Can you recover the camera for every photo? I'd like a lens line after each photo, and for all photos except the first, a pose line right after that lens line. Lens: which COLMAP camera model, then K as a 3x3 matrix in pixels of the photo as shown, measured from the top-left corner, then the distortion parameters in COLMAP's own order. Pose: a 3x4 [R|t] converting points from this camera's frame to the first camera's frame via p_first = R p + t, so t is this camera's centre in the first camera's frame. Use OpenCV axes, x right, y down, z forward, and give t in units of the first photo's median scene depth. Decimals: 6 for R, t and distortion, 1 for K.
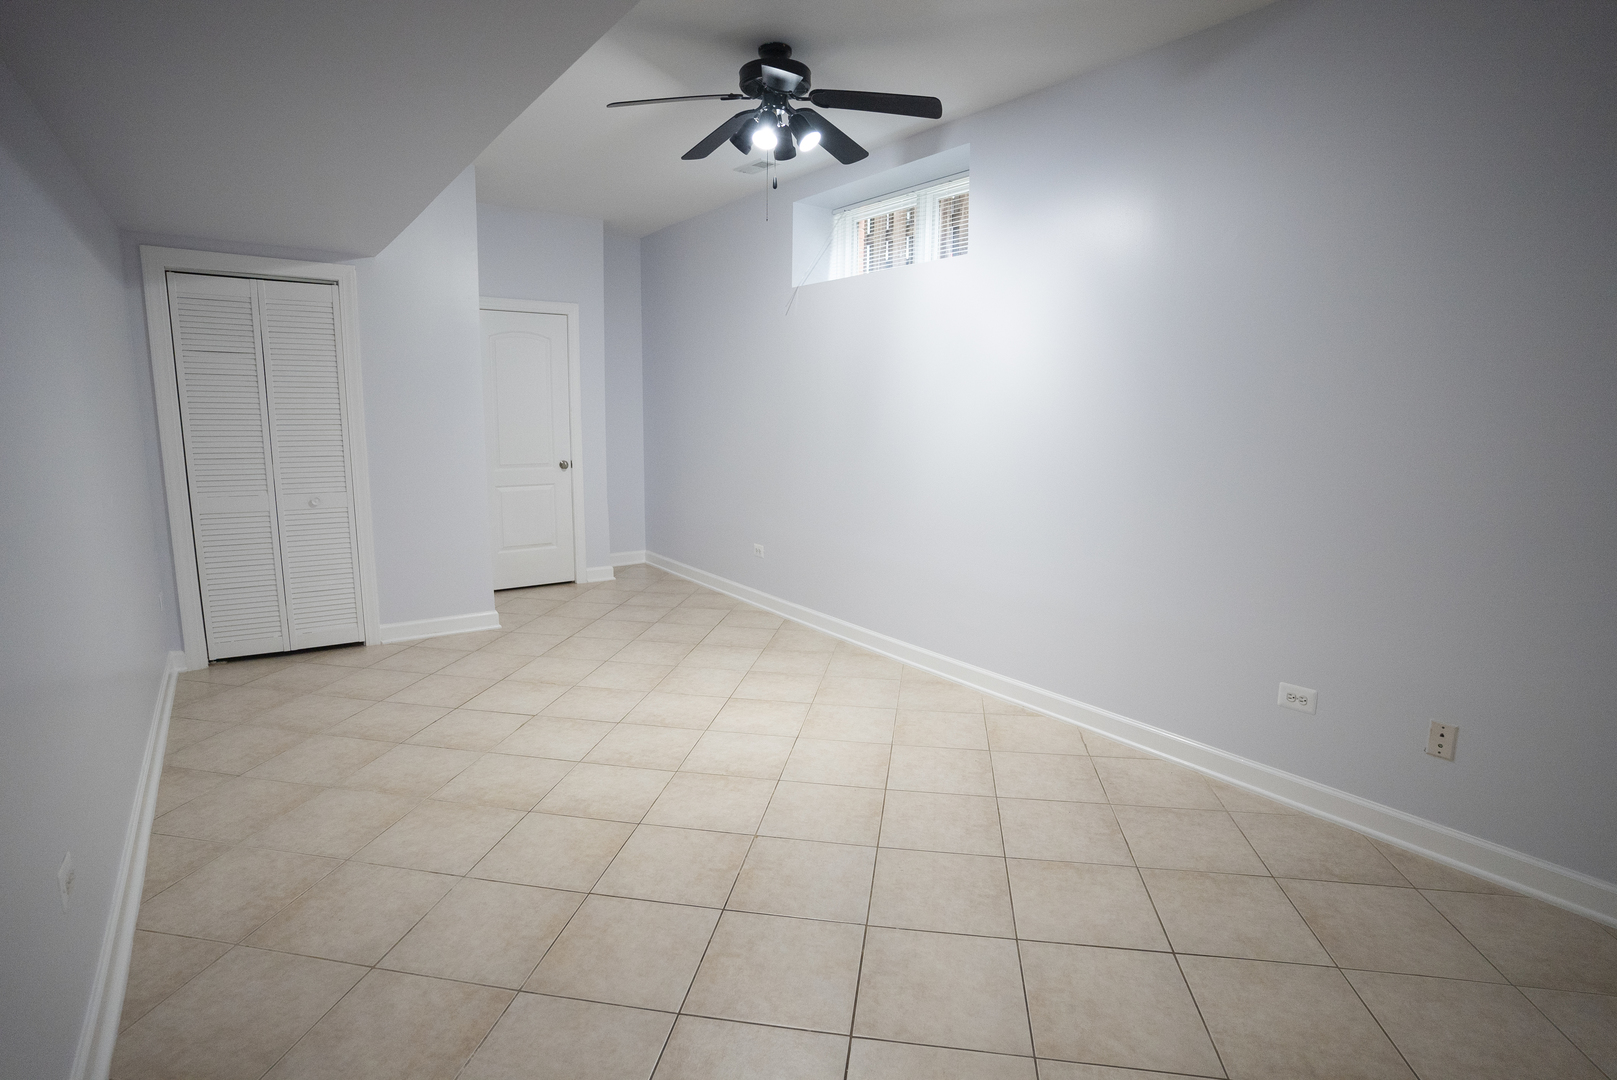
lens RADIAL K [[790.7, 0, 808.5], [0, 790.7, 540.0], [0, 0, 1]] dist [-0.077132, 0.029908]
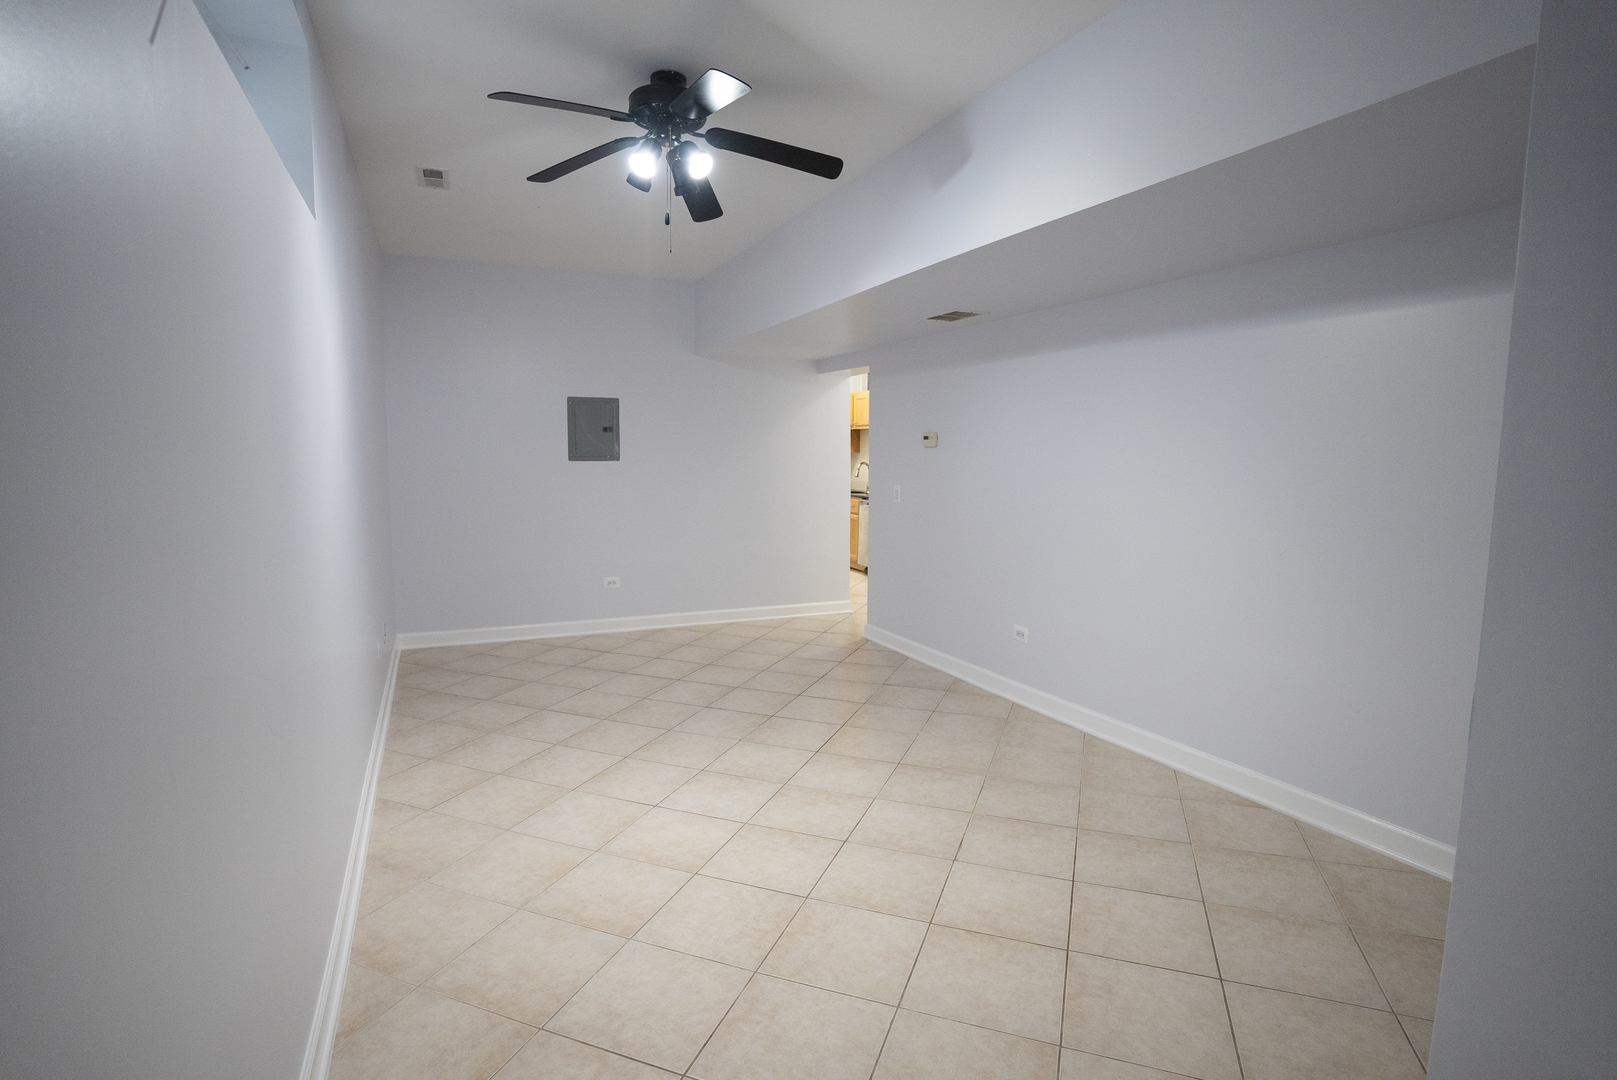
lens RADIAL K [[790.7, 0, 808.5], [0, 790.7, 540.0], [0, 0, 1]] dist [-0.077132, 0.029908]
pose [[-0.980217, -0.039038, 0.194038, -0.373440], [0.015748, 0.961866, 0.273067, -0.318143], [-0.197299, 0.270720, -0.942223, 1.805906]]
